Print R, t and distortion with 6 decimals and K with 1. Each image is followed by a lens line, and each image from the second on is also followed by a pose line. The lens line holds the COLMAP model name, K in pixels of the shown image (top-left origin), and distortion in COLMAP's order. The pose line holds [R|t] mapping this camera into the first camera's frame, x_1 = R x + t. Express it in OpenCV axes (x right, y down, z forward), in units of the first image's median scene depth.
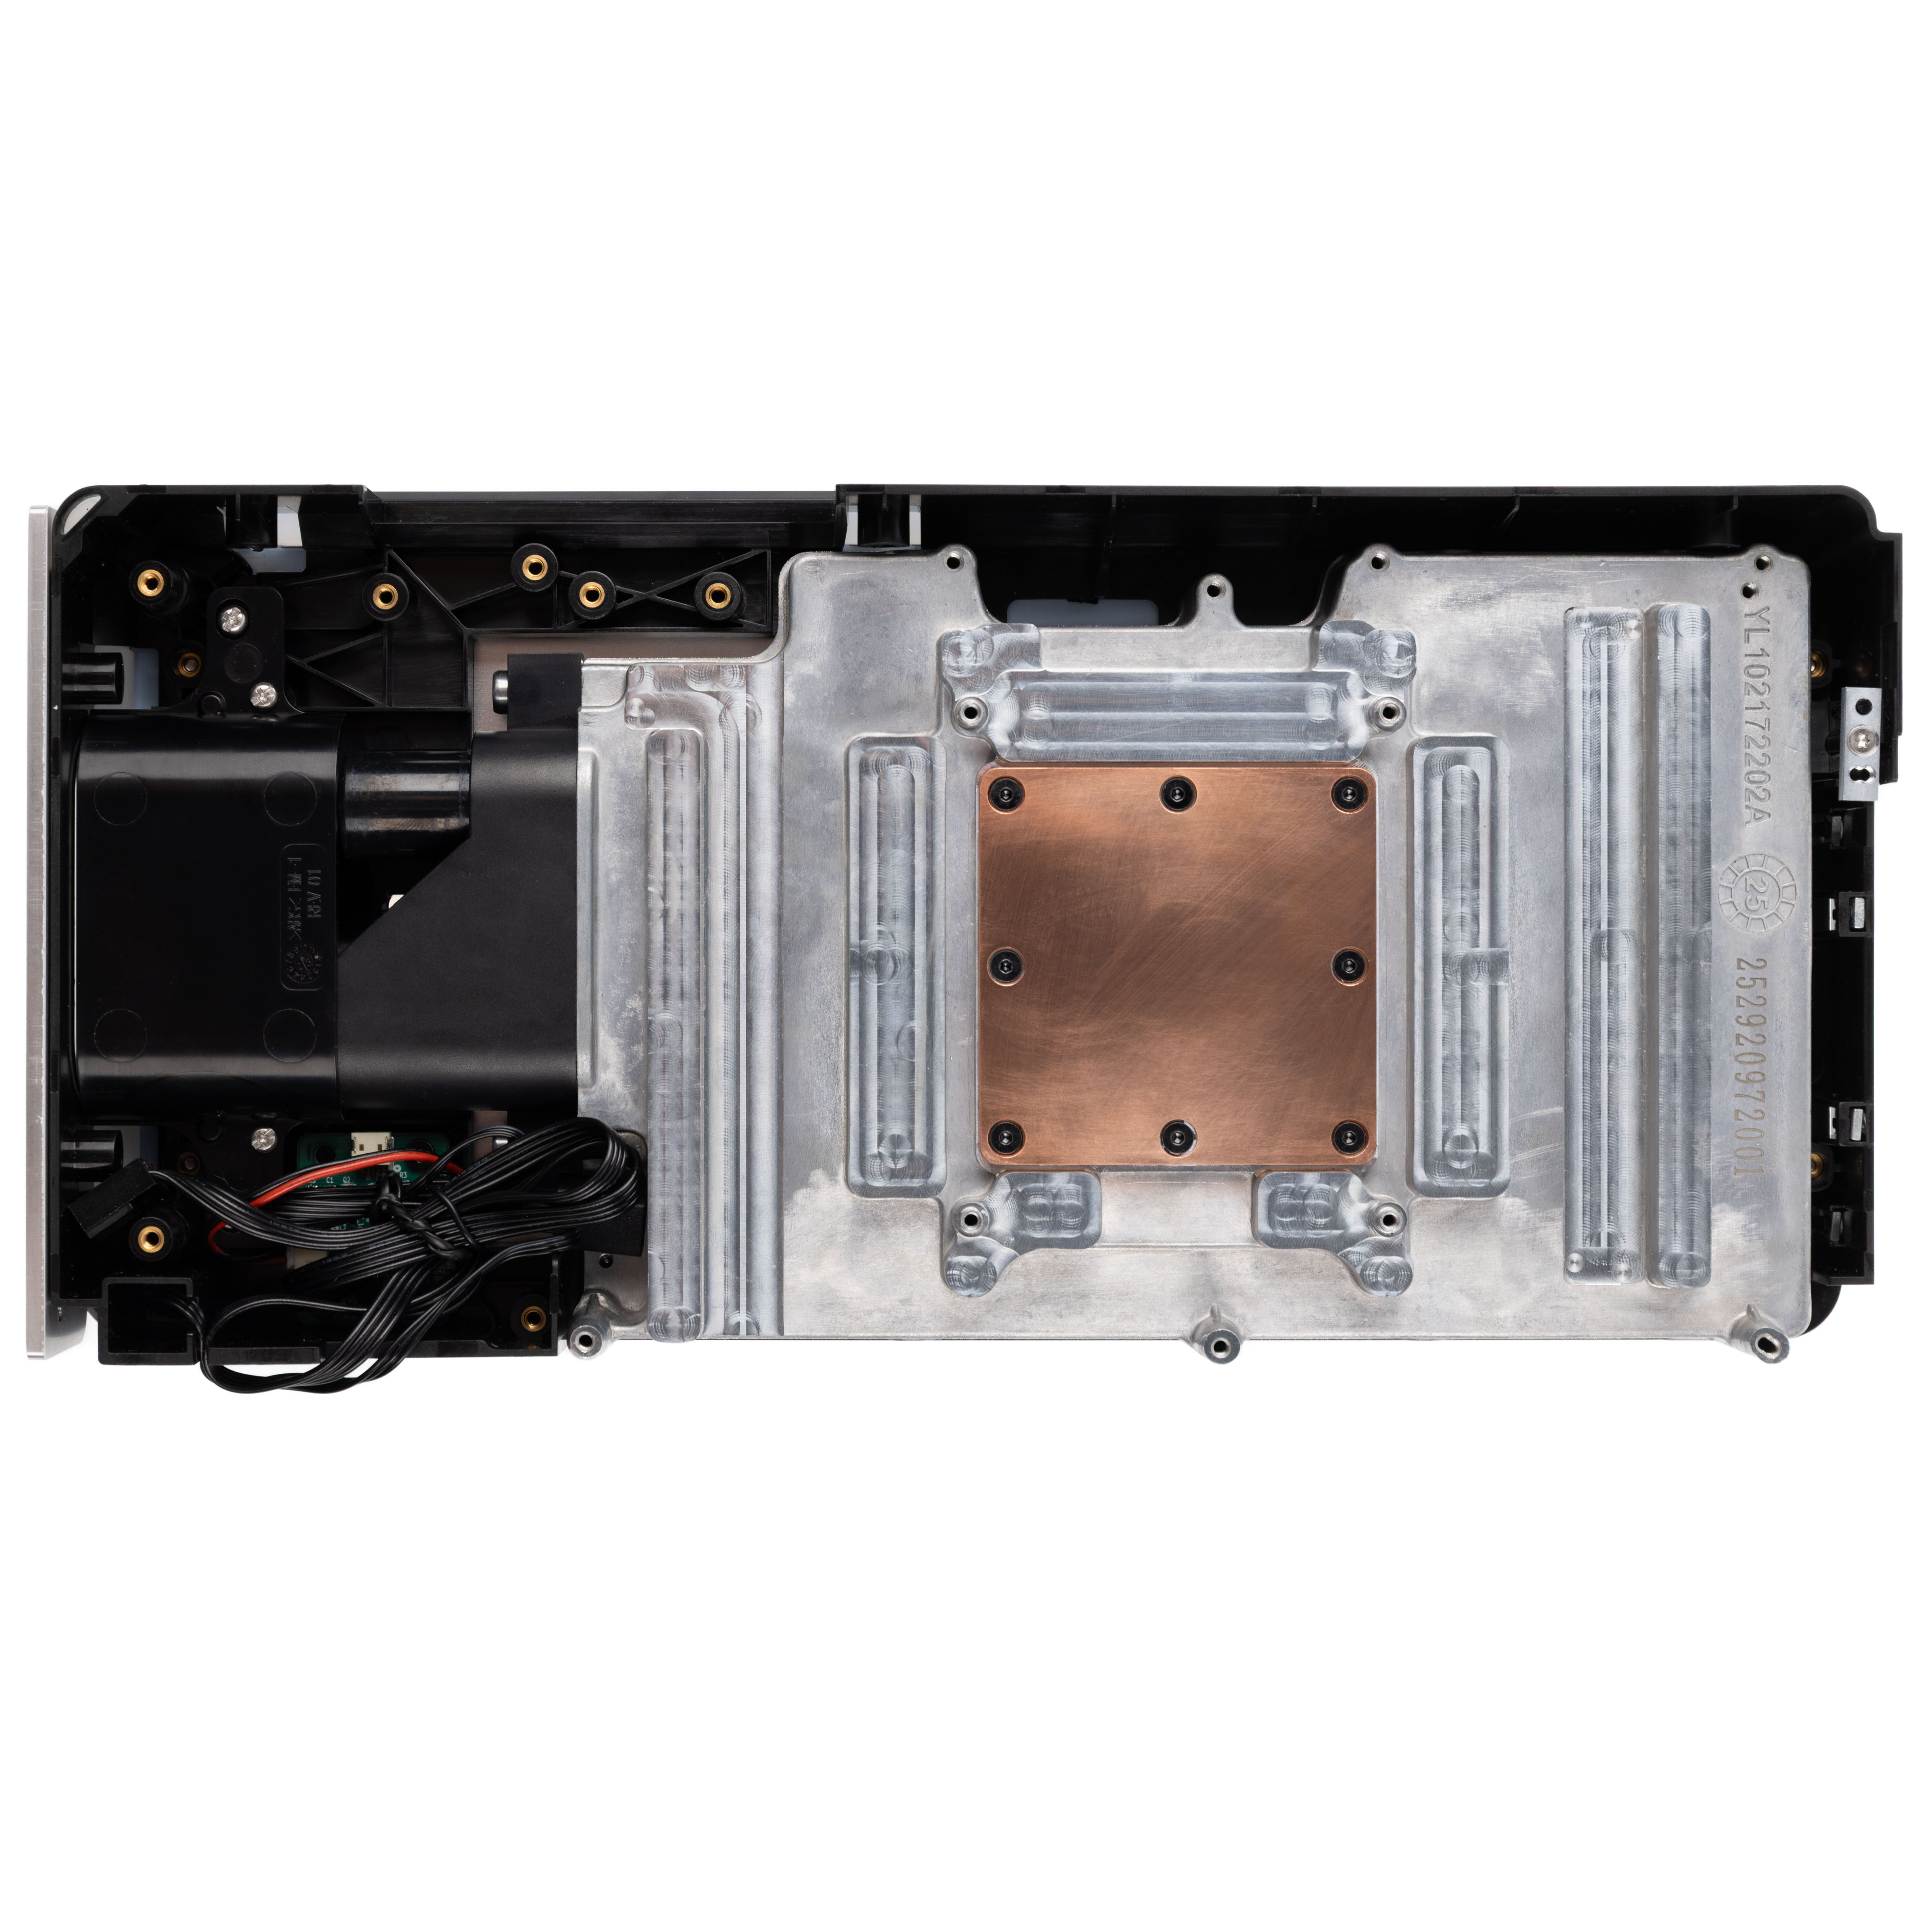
lens RADIAL K [[4394.9, 0, 966.0], [0, 4394.9, 966.0], [0, 0, 1]] dist [-0.023742, -0.120052]
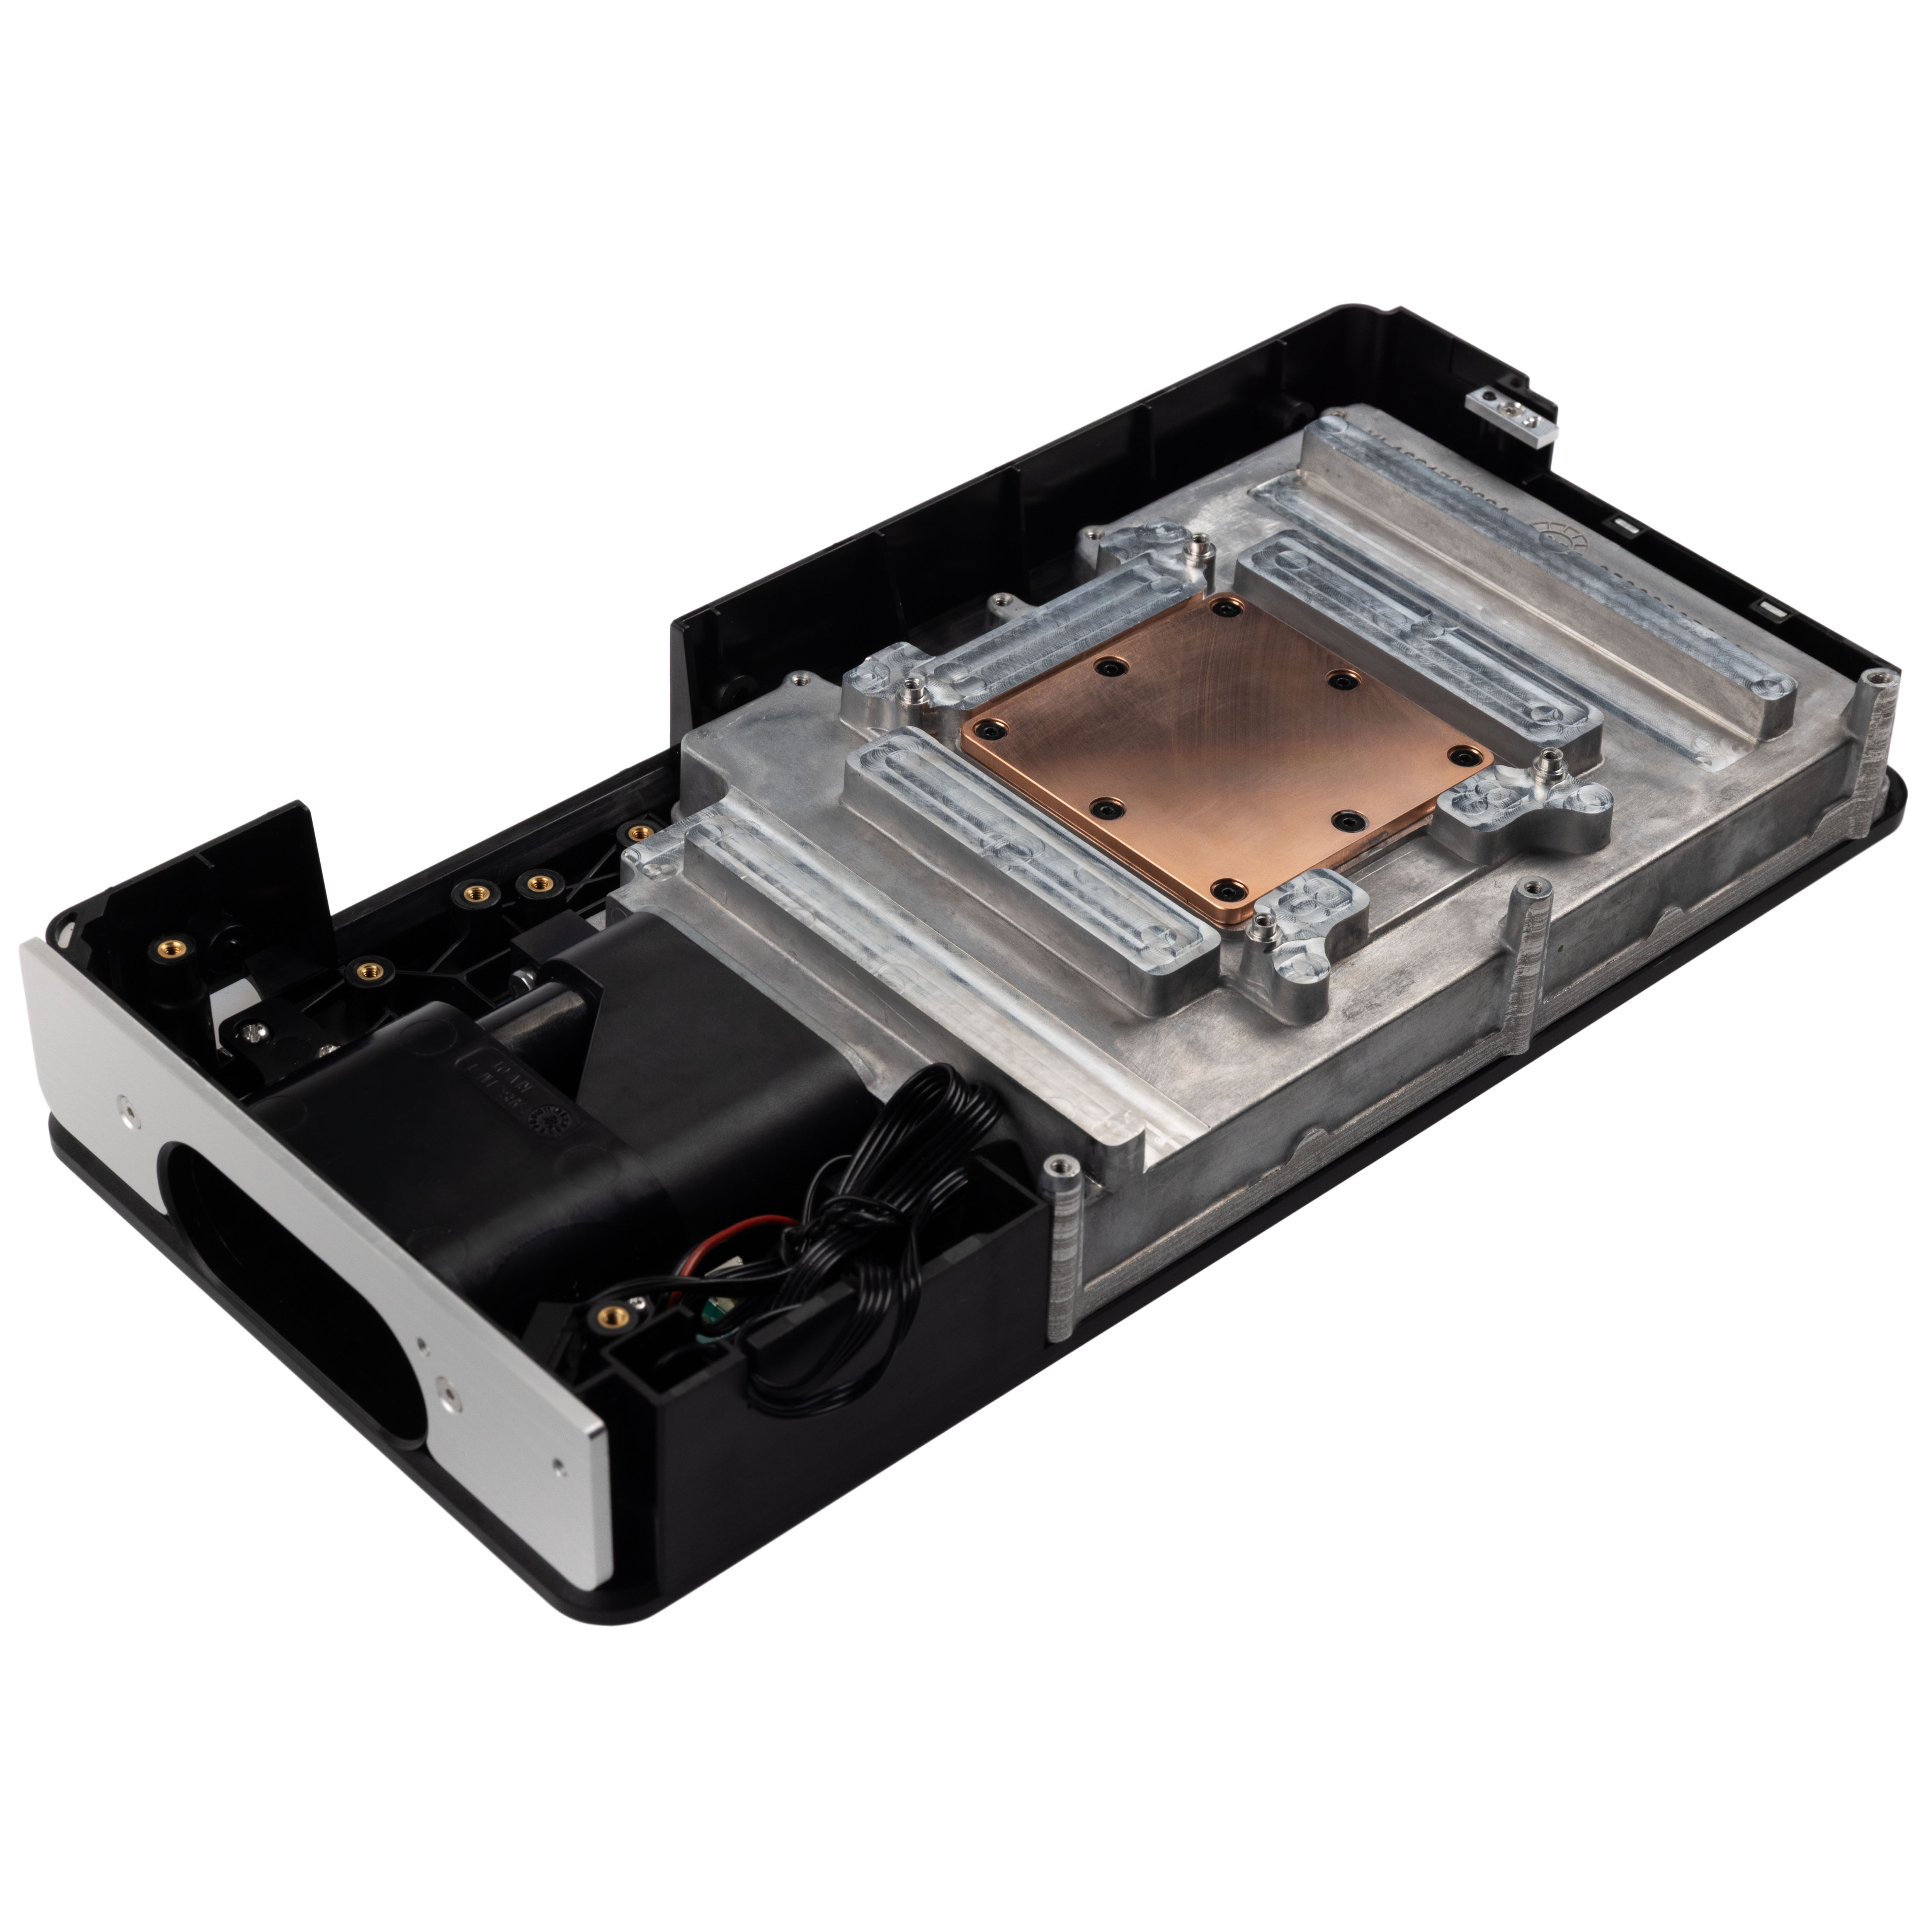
lens RADIAL K [[4394.9, 0, 966.0], [0, 4394.9, 966.0], [0, 0, 1]] dist [-0.023742, -0.120052]
pose [[0.735756, -0.411213, 0.538115, -0.562638], [0.676796, 0.475447, -0.562048, 0.552679], [-0.024724, 0.777724, 0.628120, 0.398743]]
